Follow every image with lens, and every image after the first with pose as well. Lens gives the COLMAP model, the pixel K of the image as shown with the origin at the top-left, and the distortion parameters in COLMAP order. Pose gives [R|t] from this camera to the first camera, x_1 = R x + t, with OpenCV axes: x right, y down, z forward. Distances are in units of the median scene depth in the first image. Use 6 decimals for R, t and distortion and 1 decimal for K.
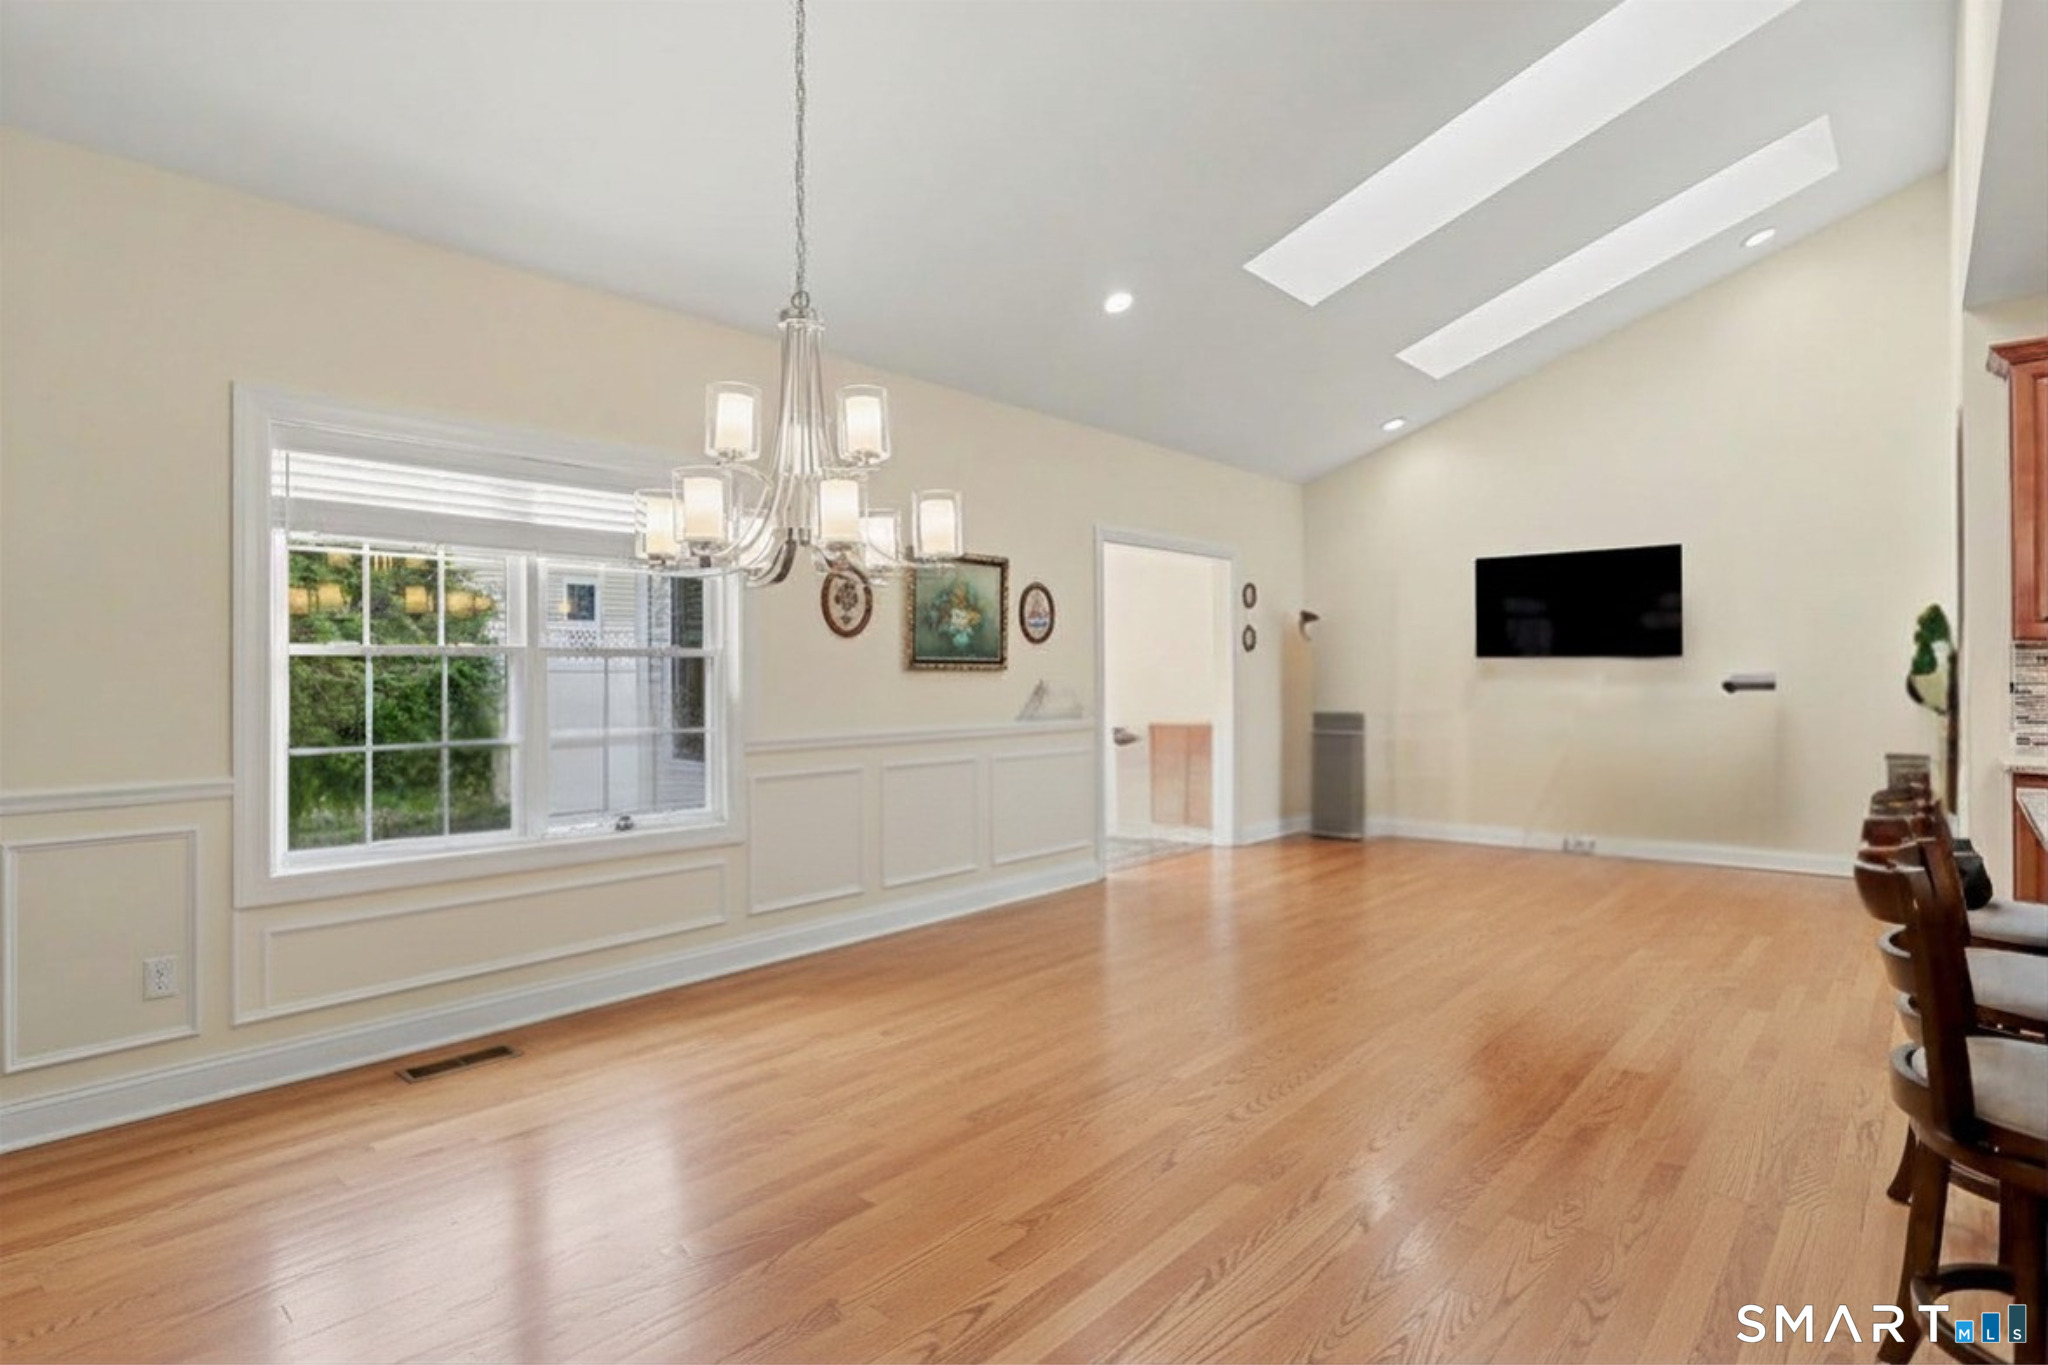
lens RADIAL K [[982.2, 0, 1015.2], [0, 982.2, 663.9], [0, 0, 1]] dist [-0.007884, 0.001489]
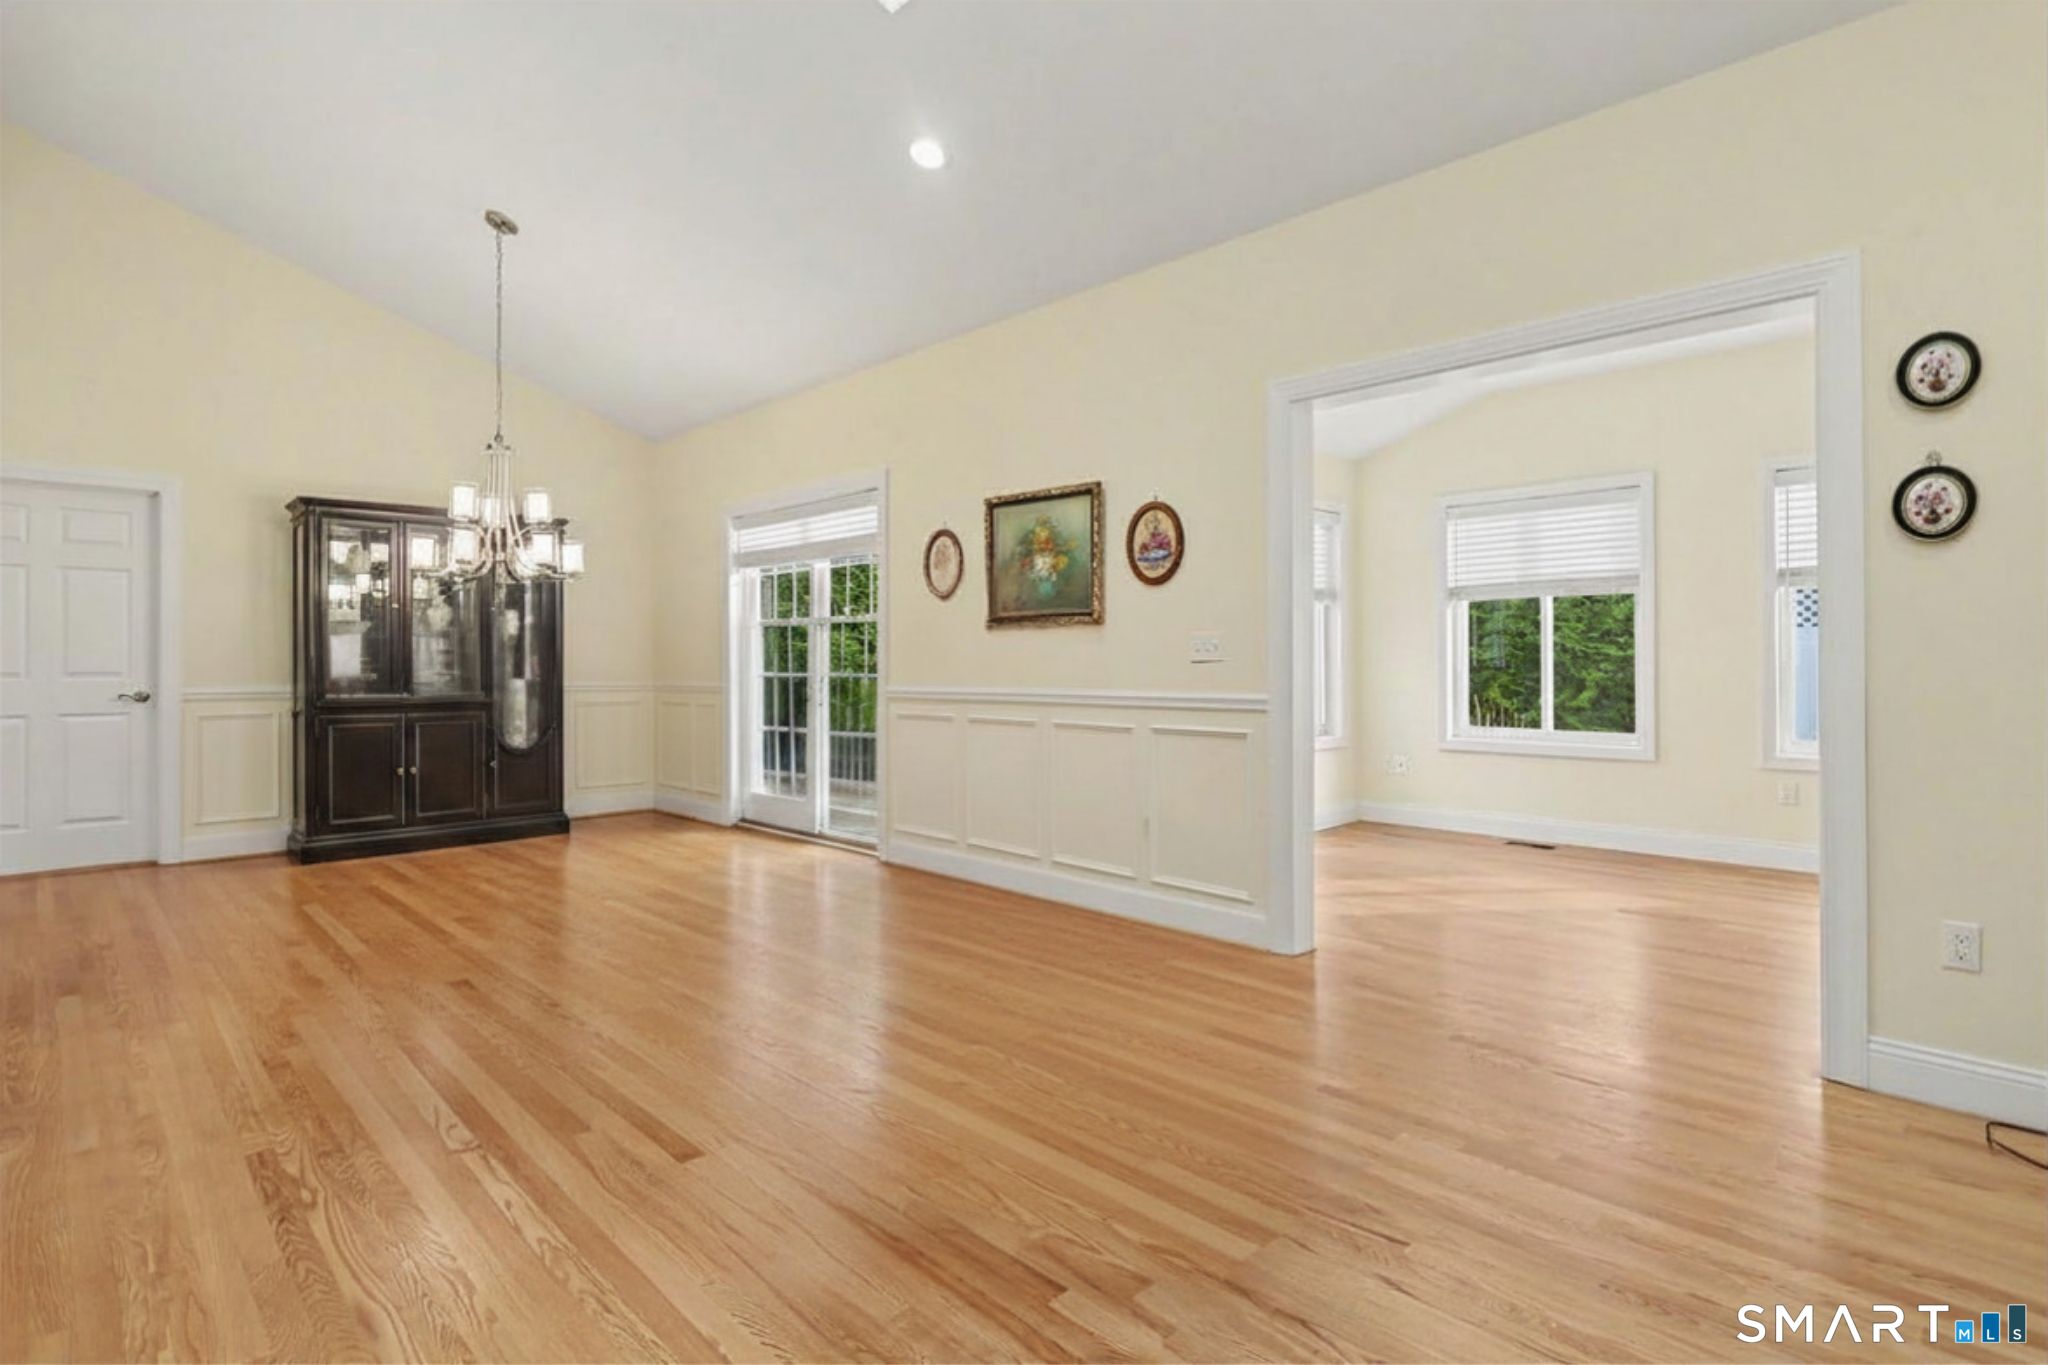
lens RADIAL K [[982.2, 0, 1015.2], [0, 982.2, 663.9], [0, 0, 1]] dist [-0.007884, 0.001489]
pose [[-0.031062, 0.010328, -0.999464, 0.817747], [0.011248, 0.999887, 0.009983, 0.032935], [0.999454, -0.010931, -0.031174, 0.987541]]
